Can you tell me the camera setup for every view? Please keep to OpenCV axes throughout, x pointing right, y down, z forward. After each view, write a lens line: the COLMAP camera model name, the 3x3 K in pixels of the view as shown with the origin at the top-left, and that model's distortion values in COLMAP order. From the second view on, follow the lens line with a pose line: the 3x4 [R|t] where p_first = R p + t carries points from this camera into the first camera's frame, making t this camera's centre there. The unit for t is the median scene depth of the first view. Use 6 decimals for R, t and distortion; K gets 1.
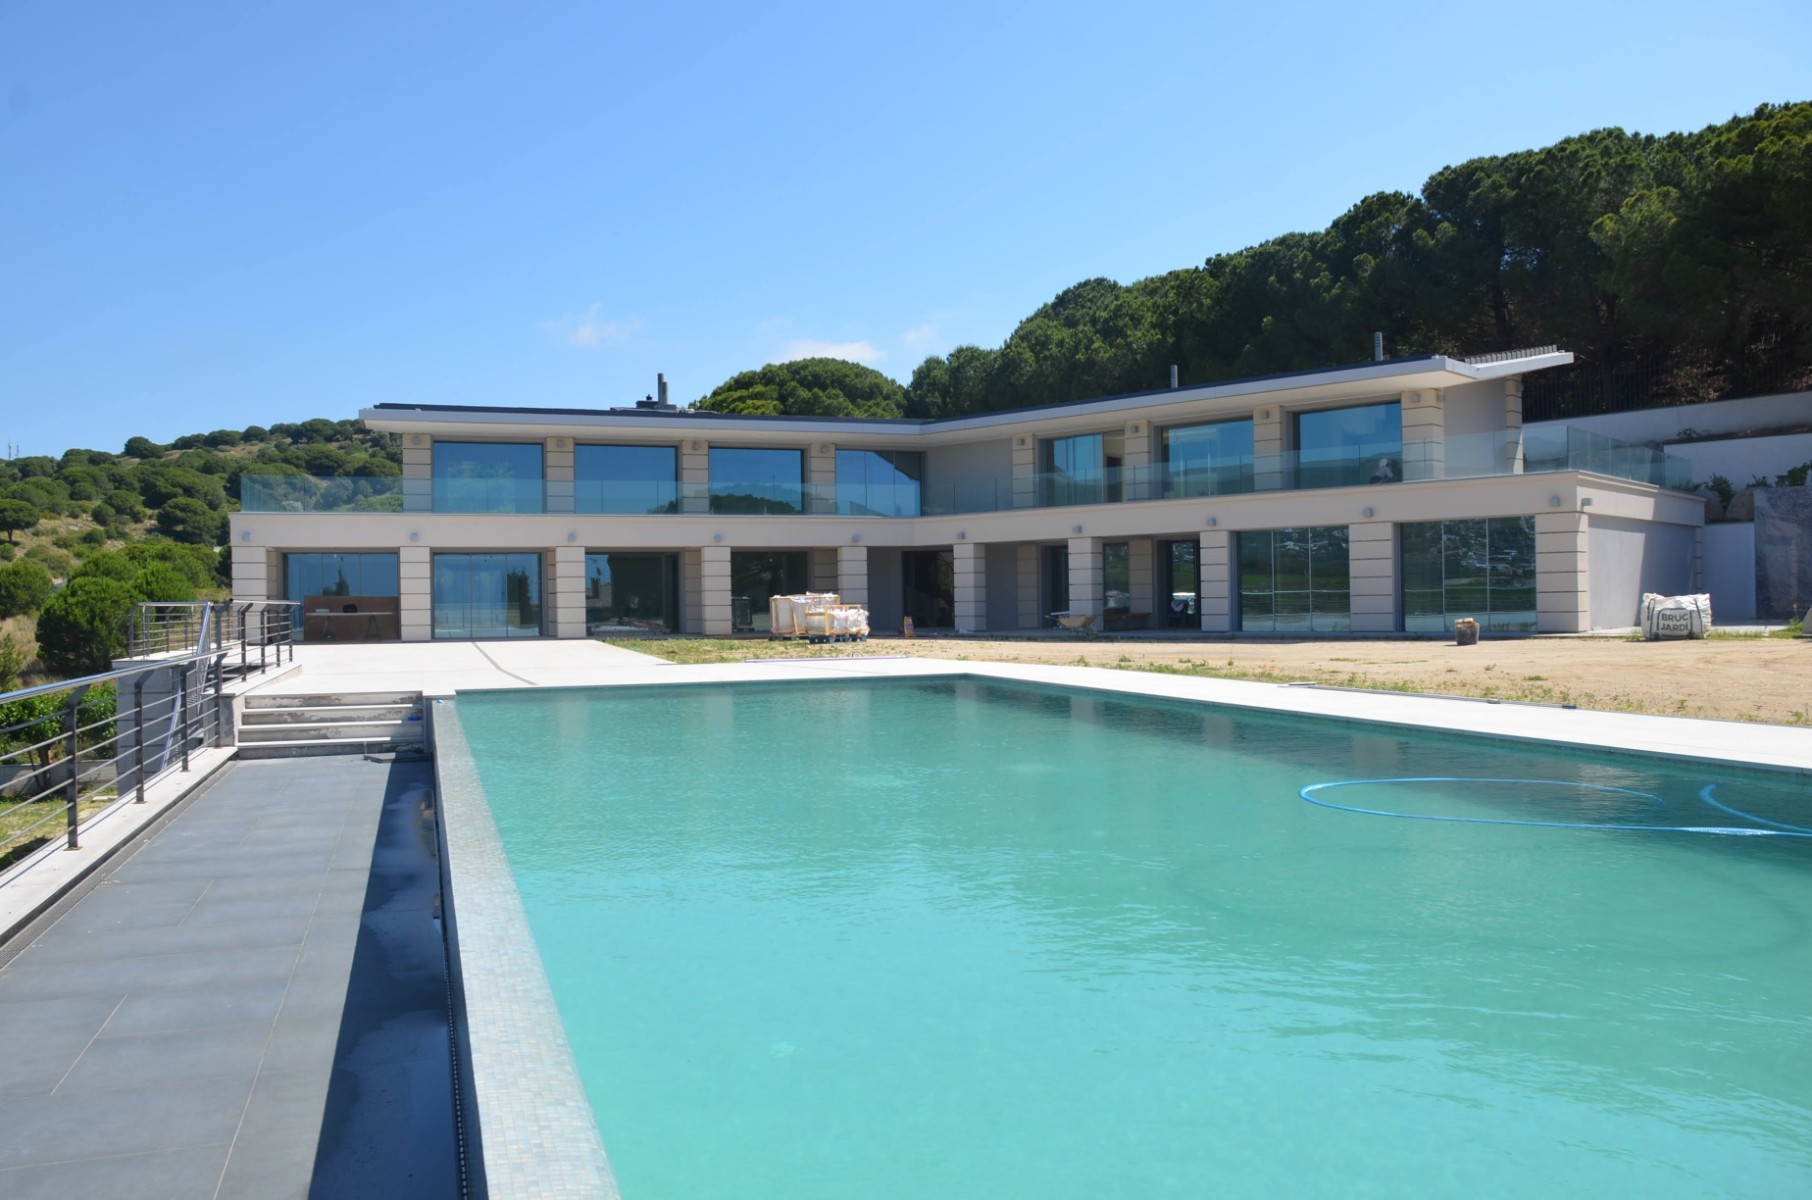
lens RADIAL K [[1372.1, 0, 906.0], [0, 1372.1, 600.0], [0, 0, 1]] dist [-0.067735, 0.026710]
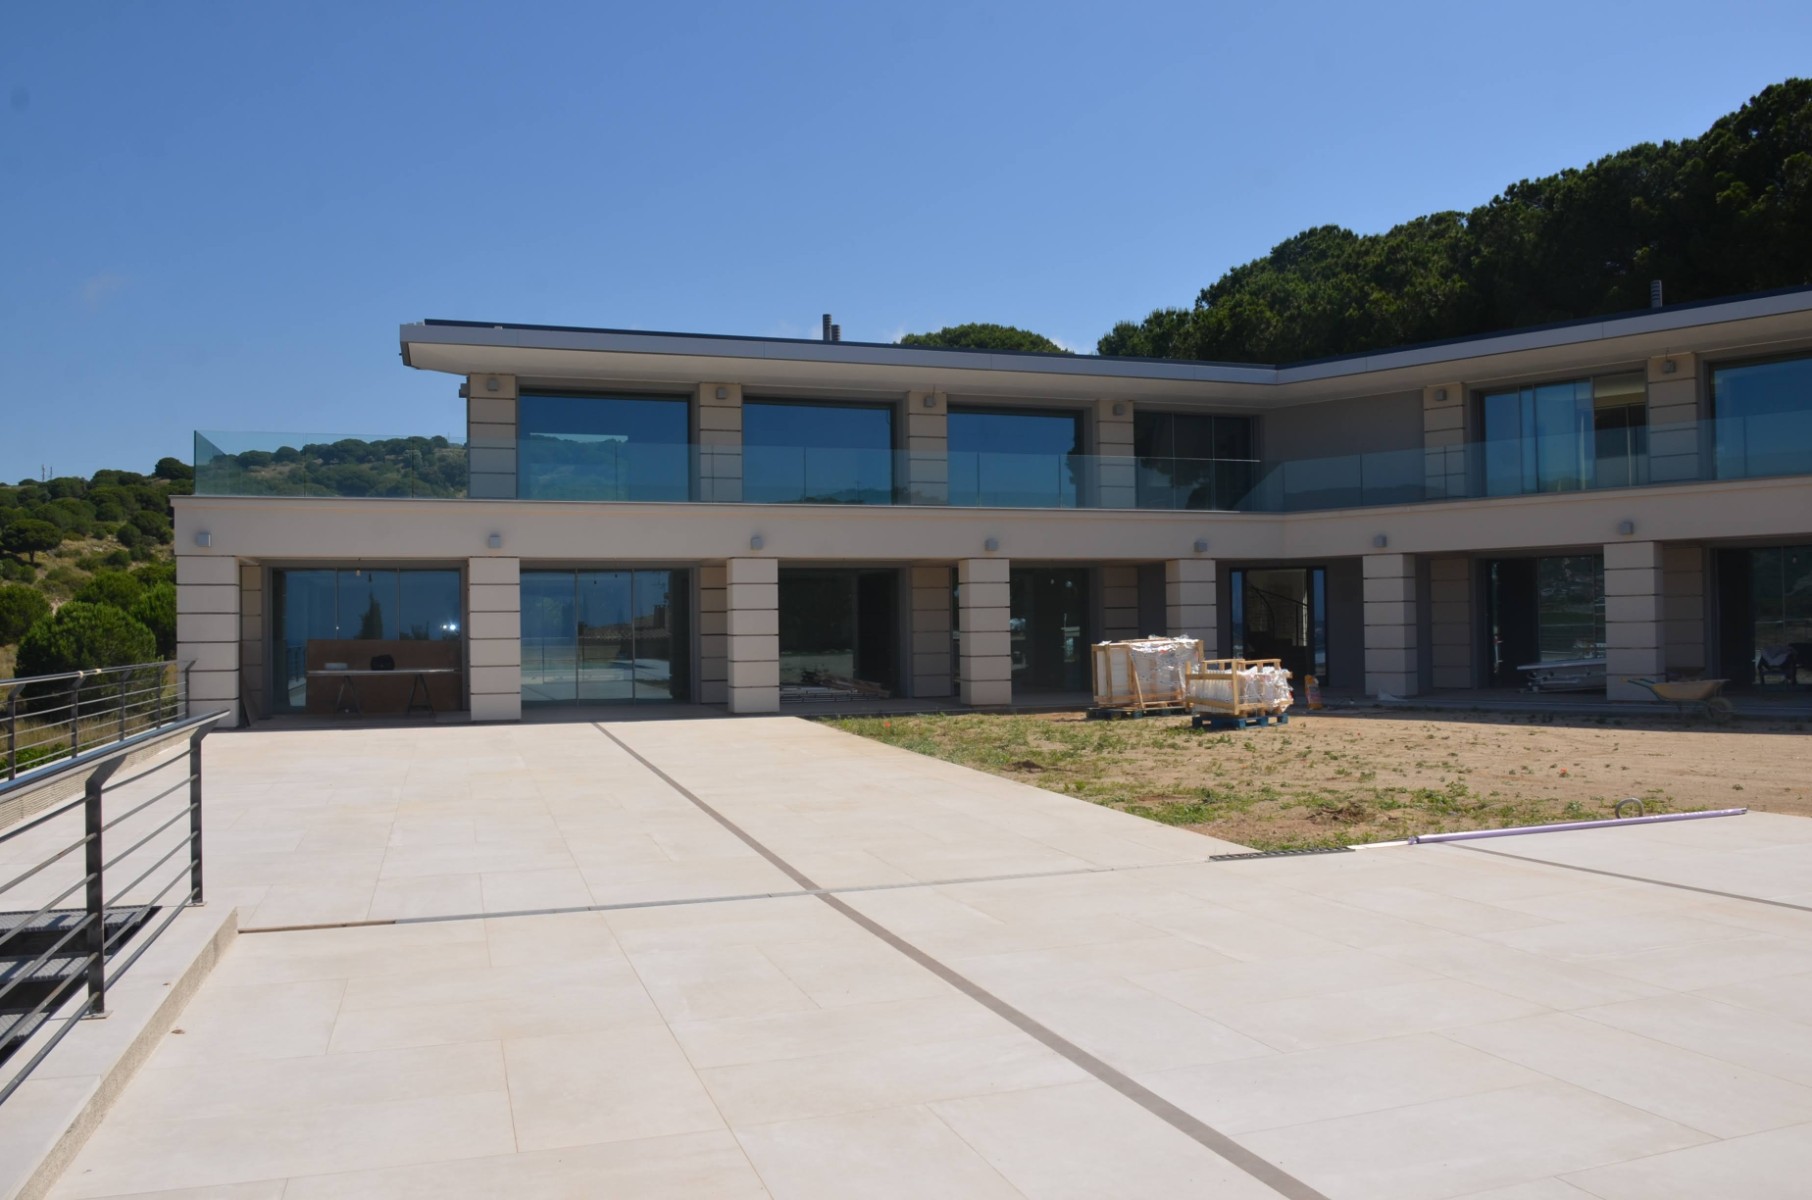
lens RADIAL K [[1372.1, 0, 906.0], [0, 1372.1, 600.0], [0, 0, 1]] dist [-0.067735, 0.026710]
pose [[0.999797, 0.000176, -0.020134, -0.100854], [-0.000510, 0.999862, -0.016609, -0.006561], [0.020128, 0.016616, 0.999659, 0.244884]]
